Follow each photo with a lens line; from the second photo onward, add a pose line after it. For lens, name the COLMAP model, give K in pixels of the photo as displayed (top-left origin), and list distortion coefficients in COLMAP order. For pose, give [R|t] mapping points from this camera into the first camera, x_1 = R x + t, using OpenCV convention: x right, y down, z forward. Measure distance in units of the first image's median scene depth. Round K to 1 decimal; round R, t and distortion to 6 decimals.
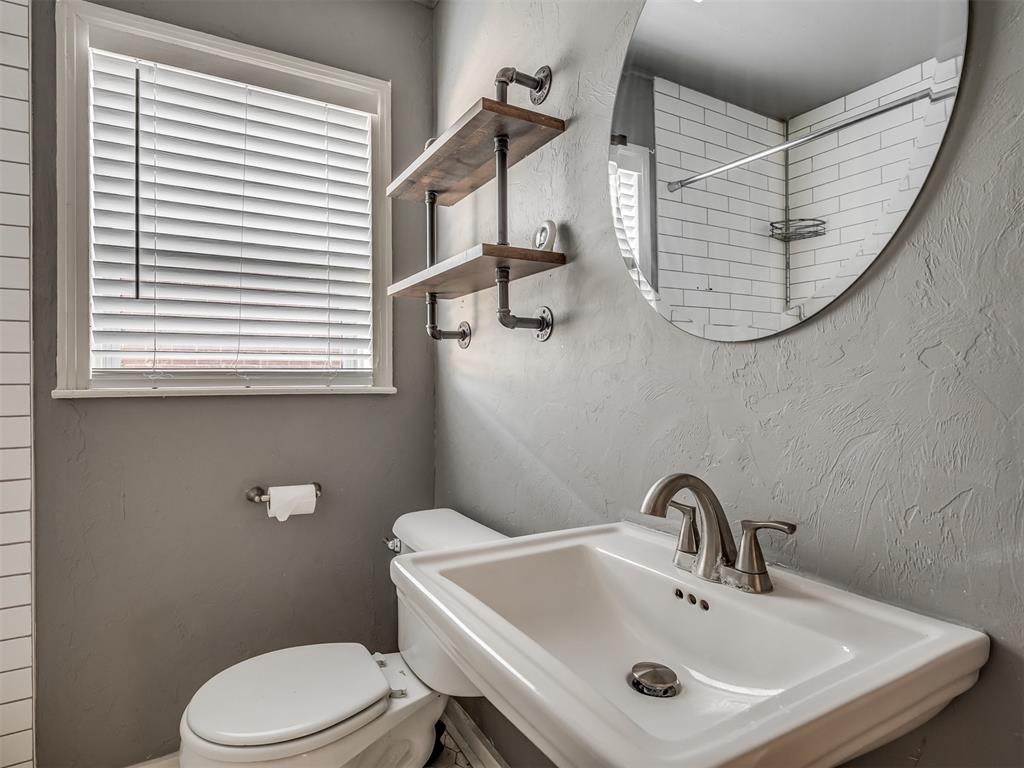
lens RADIAL K [[530.8, 0, 513.3], [0, 530.8, 377.5], [0, 0, 1]] dist [0.006747, -0.012641]
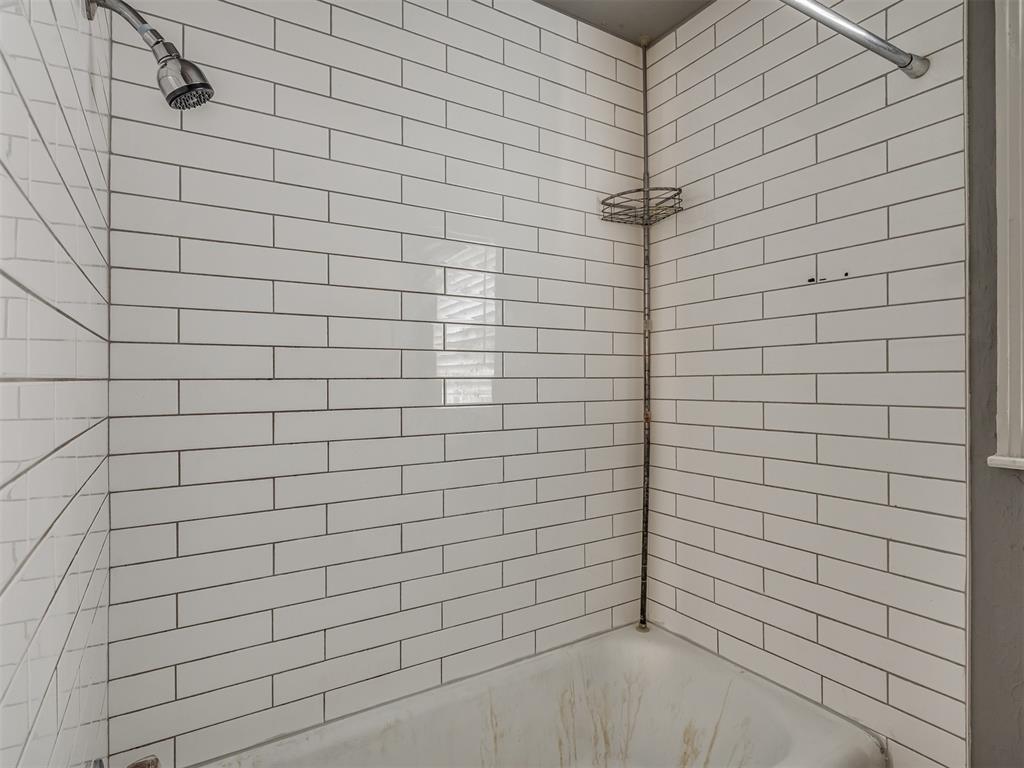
lens RADIAL K [[530.8, 0, 517.6], [0, 530.8, 372.8], [0, 0, 1]] dist [0.006747, -0.012641]
pose [[0.027434, 0.000104, -0.999624, -0.074529], [-0.004731, 0.999989, -0.000026, -0.093115], [0.999612, 0.004730, 0.027434, 0.236405]]
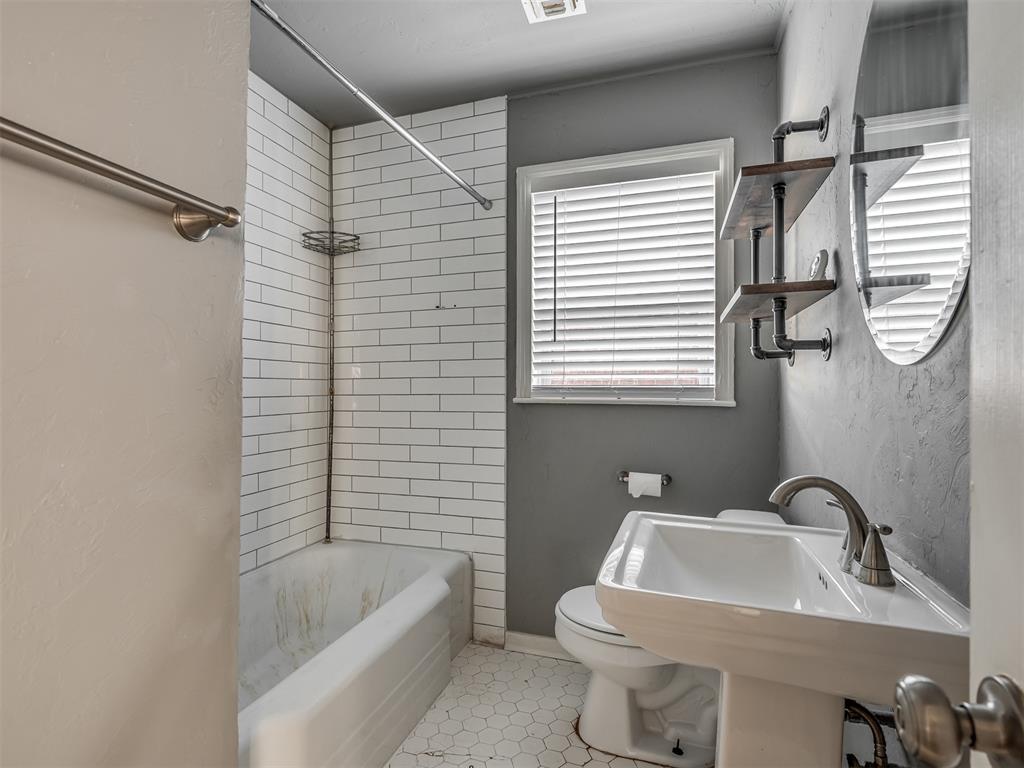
lens RADIAL K [[530.8, 0, 506.7], [0, 530.8, 384.6], [0, 0, 1]] dist [0.006747, -0.012641]
pose [[0.674113, 0.000071, -0.738629, 0.369762], [-0.007493, 0.999949, -0.006742, -0.007751], [0.738591, 0.010079, 0.674079, -0.175308]]
